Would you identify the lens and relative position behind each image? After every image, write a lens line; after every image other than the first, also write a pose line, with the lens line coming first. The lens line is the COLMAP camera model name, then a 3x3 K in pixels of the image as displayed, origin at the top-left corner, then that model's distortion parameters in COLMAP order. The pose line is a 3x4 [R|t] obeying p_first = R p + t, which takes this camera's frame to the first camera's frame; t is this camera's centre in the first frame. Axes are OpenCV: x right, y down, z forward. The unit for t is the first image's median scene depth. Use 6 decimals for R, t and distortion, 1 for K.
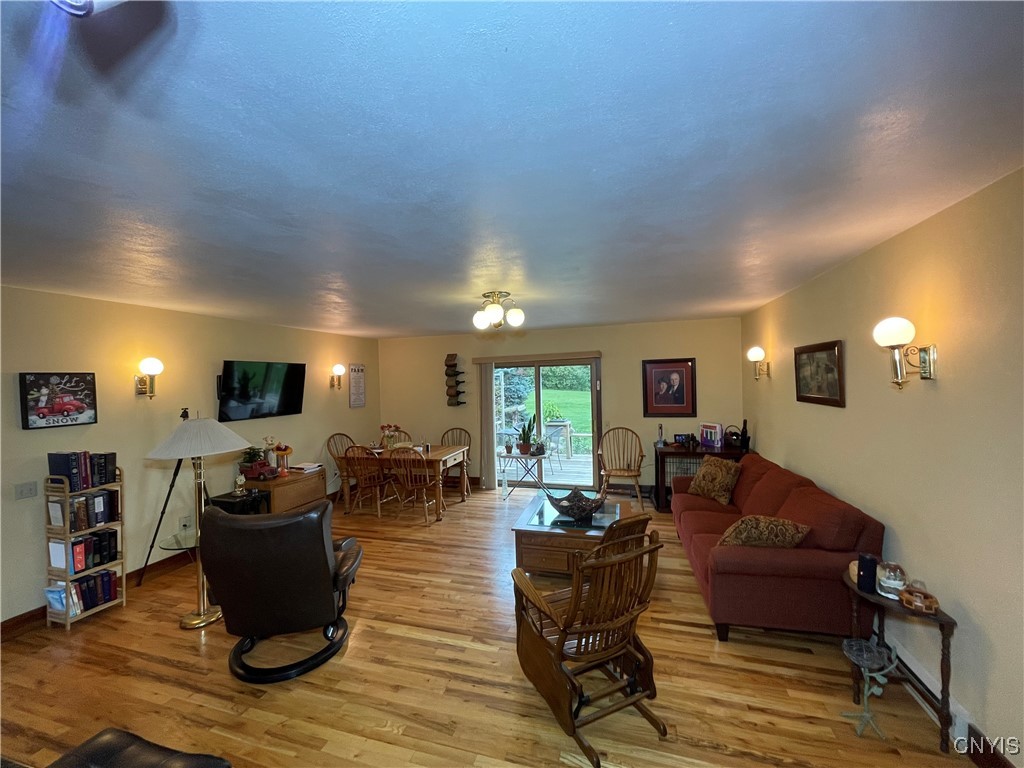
lens RADIAL K [[414.7, 0, 508.3], [0, 414.7, 387.8], [0, 0, 1]] dist [0.001211, -0.000546]
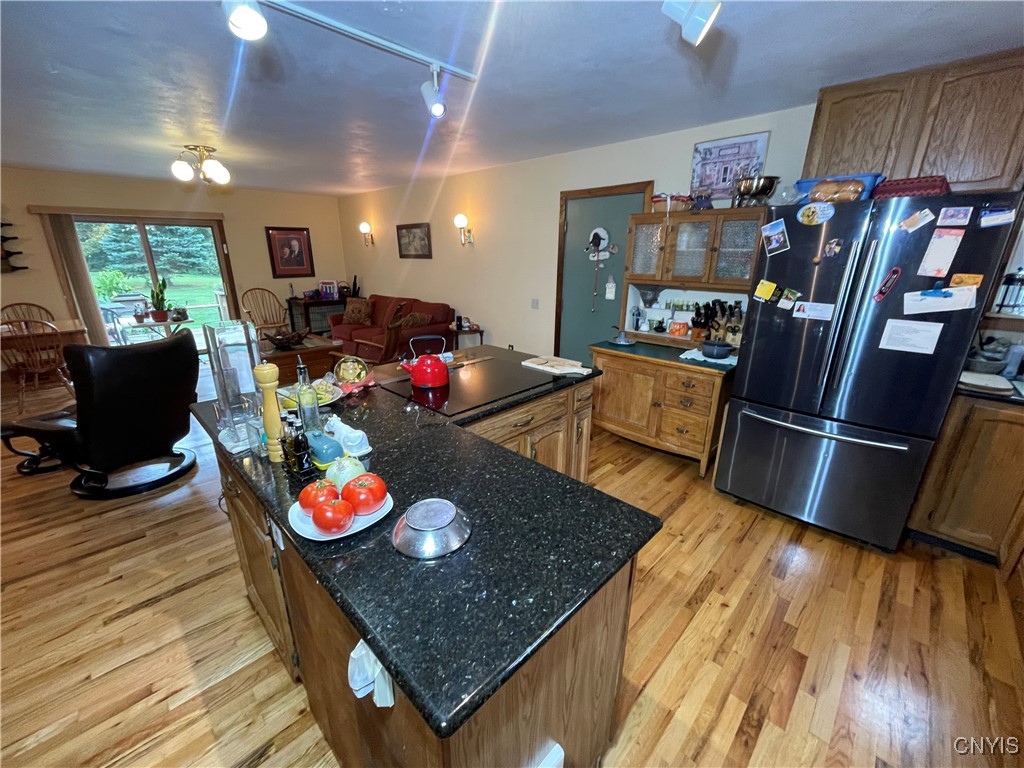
lens RADIAL K [[414.5, 0, 508.0], [0, 414.5, 389.5], [0, 0, 1]] dist [-0.001692, 0.000202]
pose [[0.471314, -0.249729, 0.845872, -0.571824], [0.002867, 0.959504, 0.281679, 0.058448], [-0.881961, -0.130334, 0.452944, -0.212023]]
